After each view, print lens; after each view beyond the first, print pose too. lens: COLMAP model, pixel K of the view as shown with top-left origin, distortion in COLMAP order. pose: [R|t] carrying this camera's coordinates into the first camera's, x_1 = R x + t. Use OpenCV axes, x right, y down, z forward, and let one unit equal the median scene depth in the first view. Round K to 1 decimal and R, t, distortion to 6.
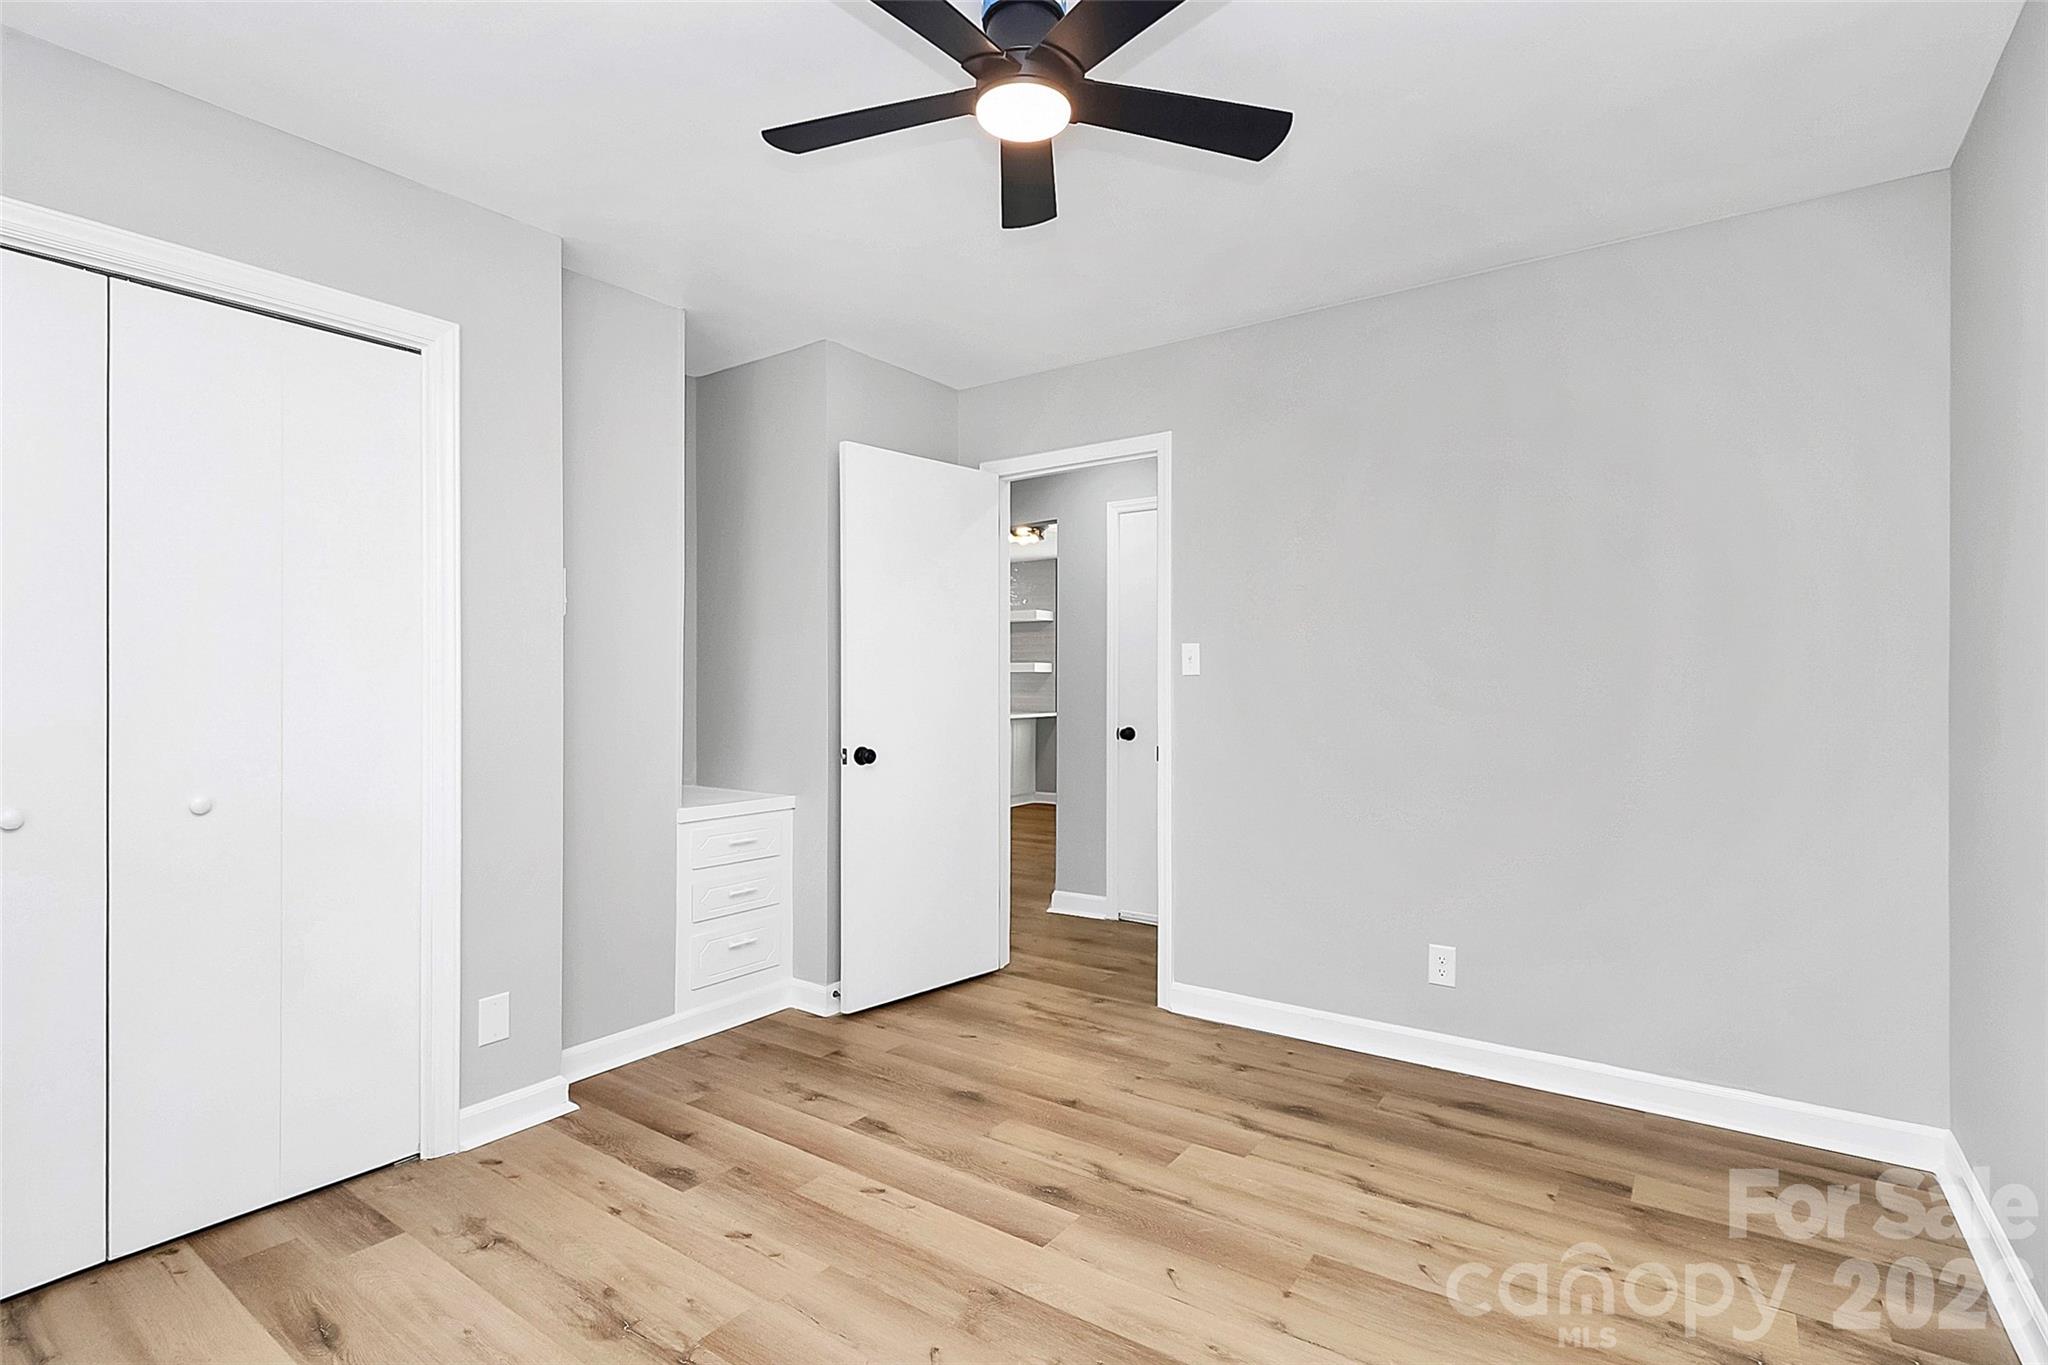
lens RADIAL K [[982.2, 0, 1024.0], [0, 982.2, 682.5], [0, 0, 1]] dist [0.000243, -0.000148]
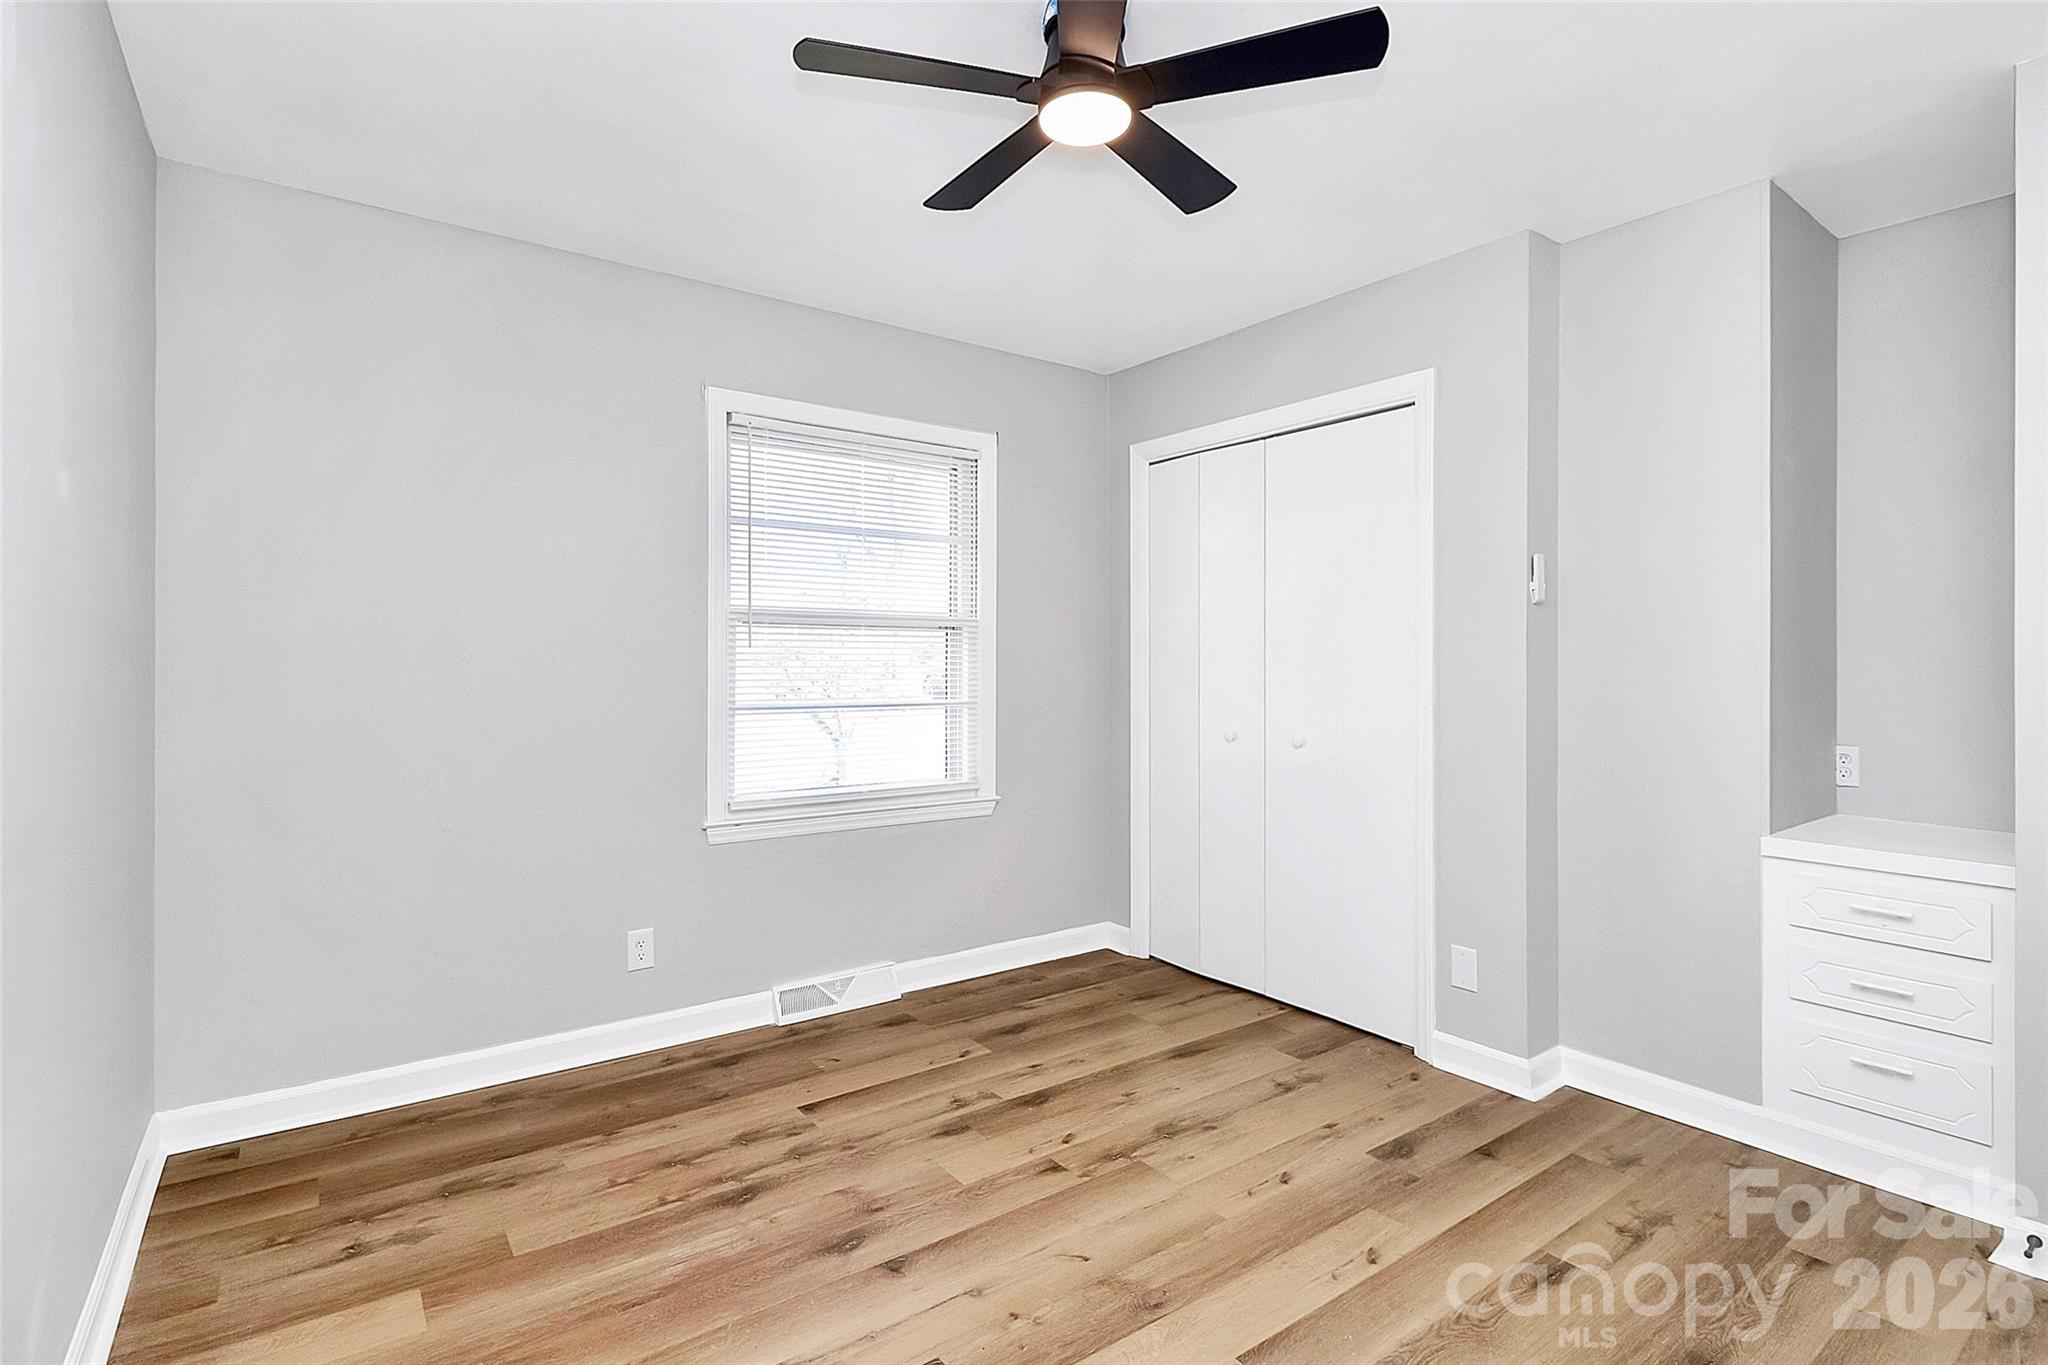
lens RADIAL K [[982.2, 0, 1024.0], [0, 982.2, 682.5], [0, 0, 1]] dist [0.000243, -0.000148]
pose [[-0.314369, 0.012235, -0.949222, 0.719438], [0.002231, 0.999924, 0.012150, -0.001085], [0.949298, 0.001702, -0.314372, 0.924528]]
